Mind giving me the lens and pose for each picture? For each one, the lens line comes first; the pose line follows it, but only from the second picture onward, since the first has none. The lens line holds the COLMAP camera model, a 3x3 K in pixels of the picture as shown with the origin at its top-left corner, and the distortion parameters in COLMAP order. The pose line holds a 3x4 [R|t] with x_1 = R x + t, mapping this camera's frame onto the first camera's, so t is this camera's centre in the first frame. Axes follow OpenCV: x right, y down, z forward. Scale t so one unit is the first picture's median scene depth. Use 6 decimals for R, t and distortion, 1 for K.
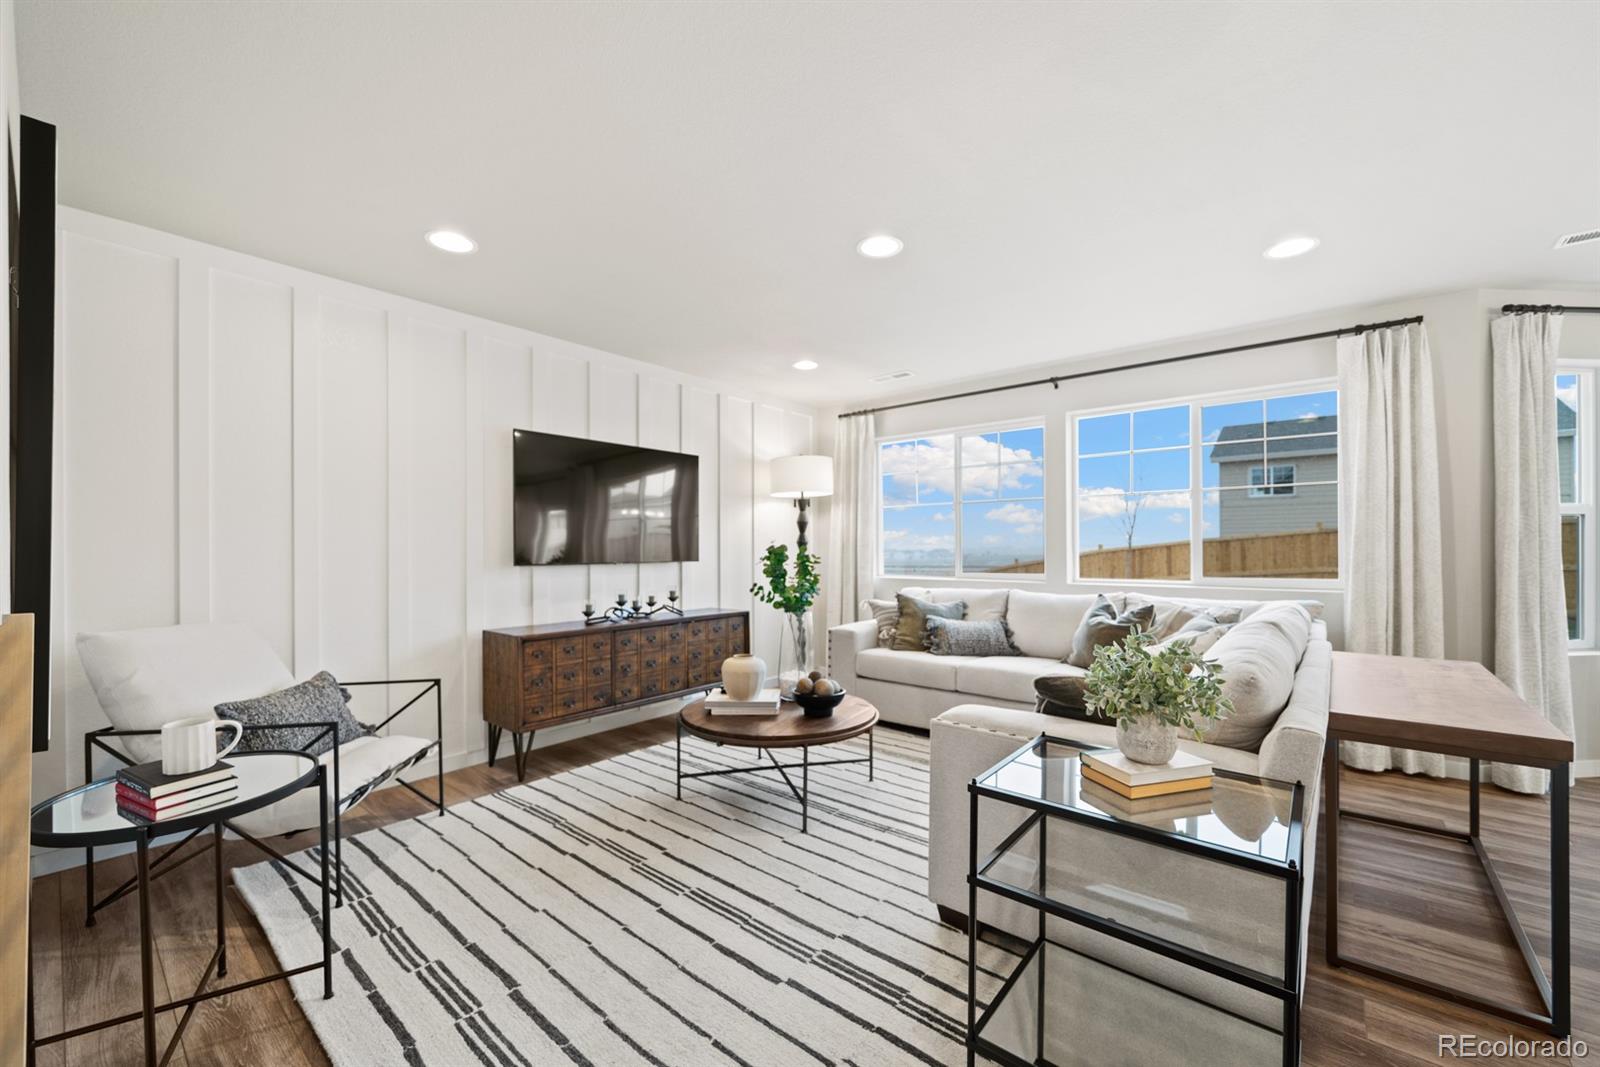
lens RADIAL K [[630.9, 0, 805.2], [0, 630.9, 544.6], [0, 0, 1]] dist [-0.000182, 0.000105]
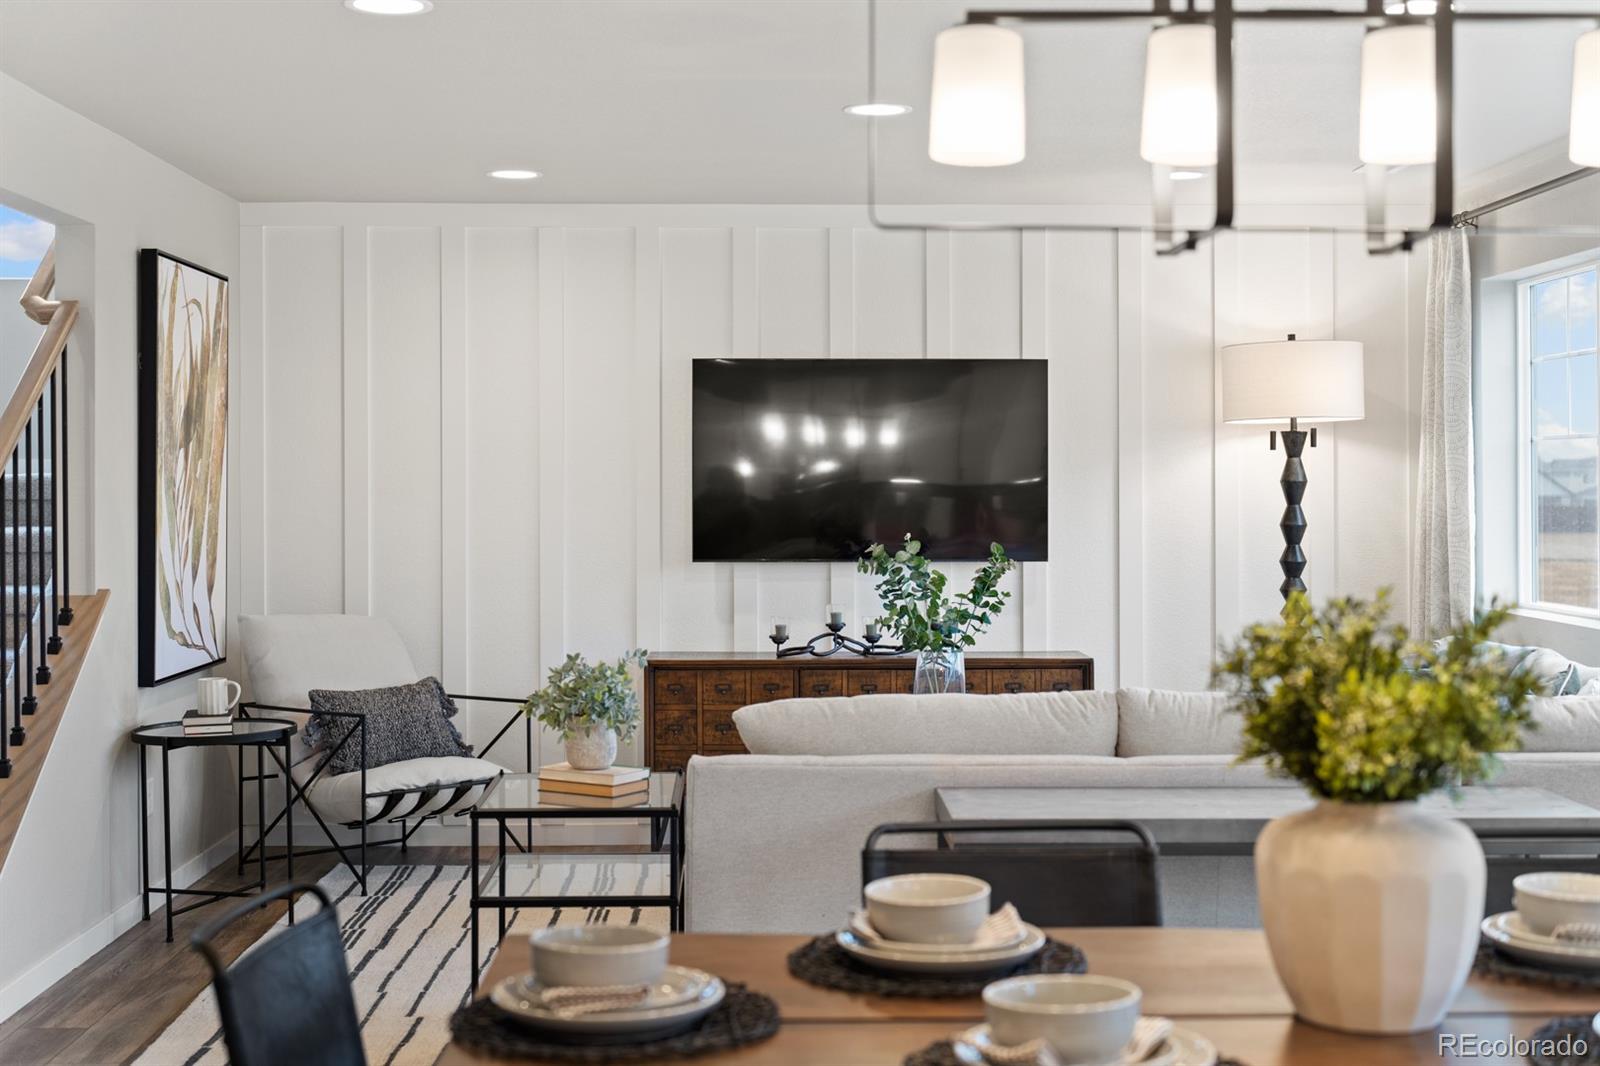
lens RADIAL K [[2125.2, 0, 798.7], [0, 2125.2, 529.0], [0, 0, 1]] dist [-0.068016, 0.000000]
pose [[0.662188, 0.015720, -0.749172, 1.264361], [0.003476, 0.999705, 0.024049, -0.053758], [0.749329, -0.018529, 0.661938, -0.403197]]
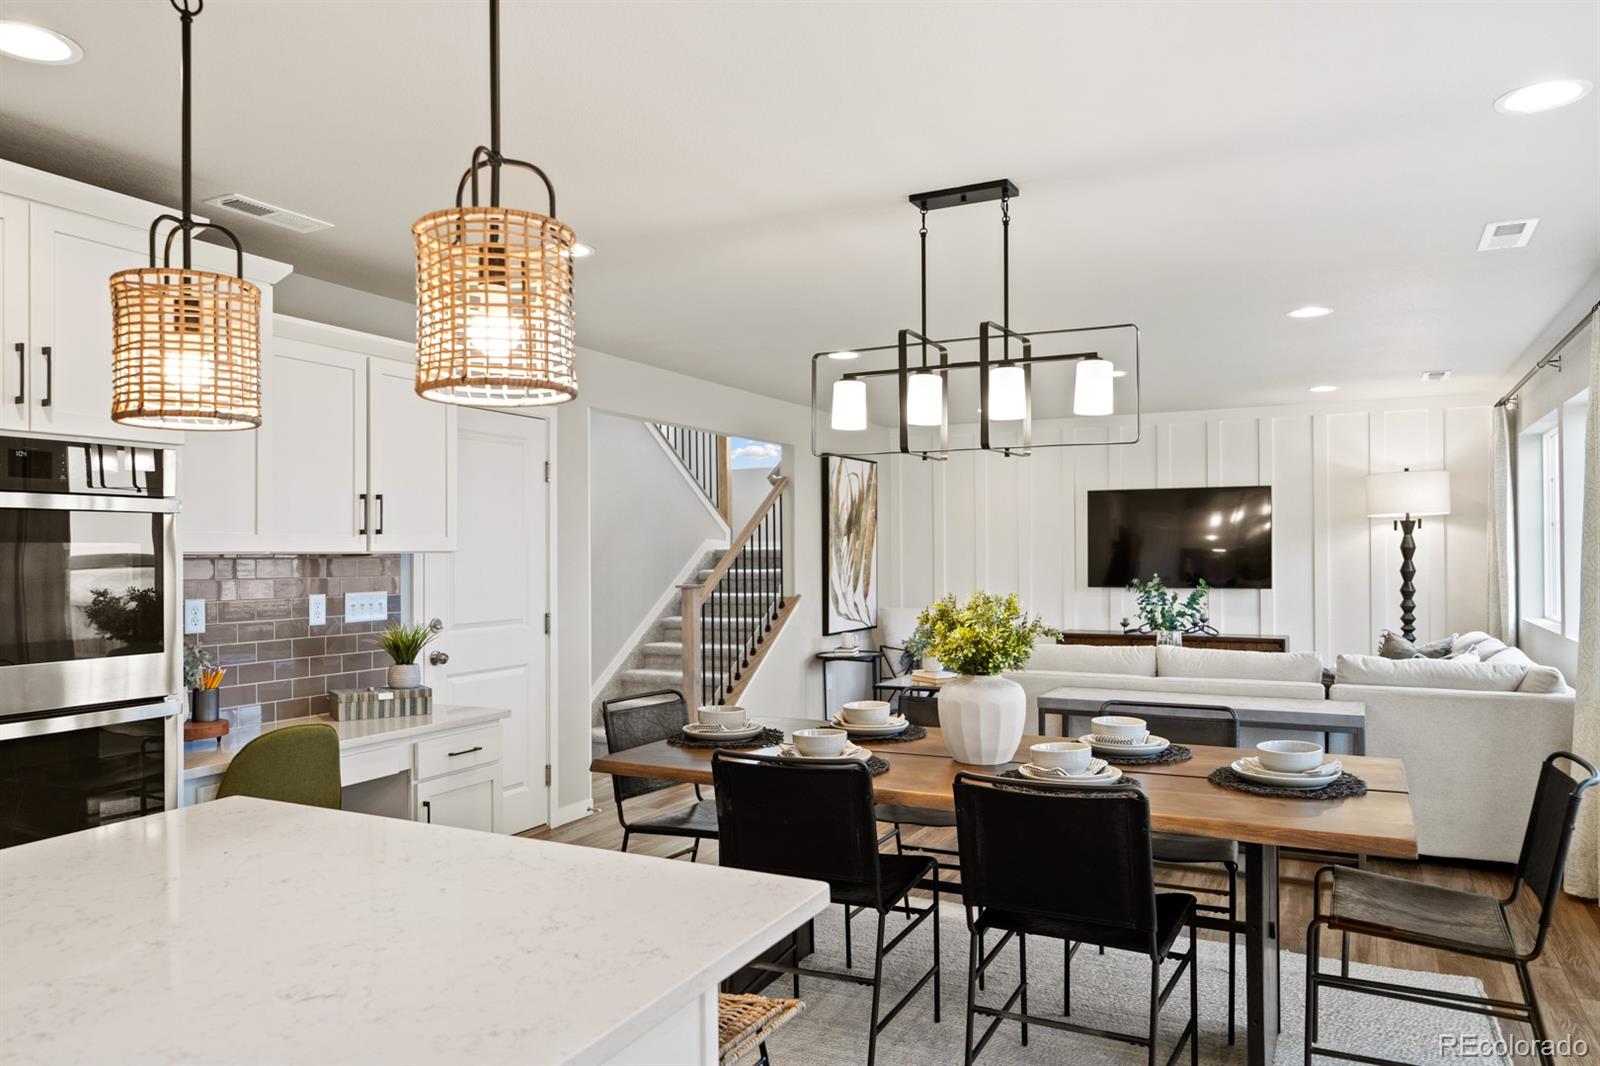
lens RADIAL K [[1088.8, 0, 810.0], [0, 1088.8, 539.8], [0, 0, 1]] dist [-0.004422, 0.003431]
pose [[0.240131, -0.009167, -0.970697, 1.704416], [0.009397, 0.999931, -0.007118, -0.058781], [0.970695, -0.007412, 0.240201, -0.191988]]
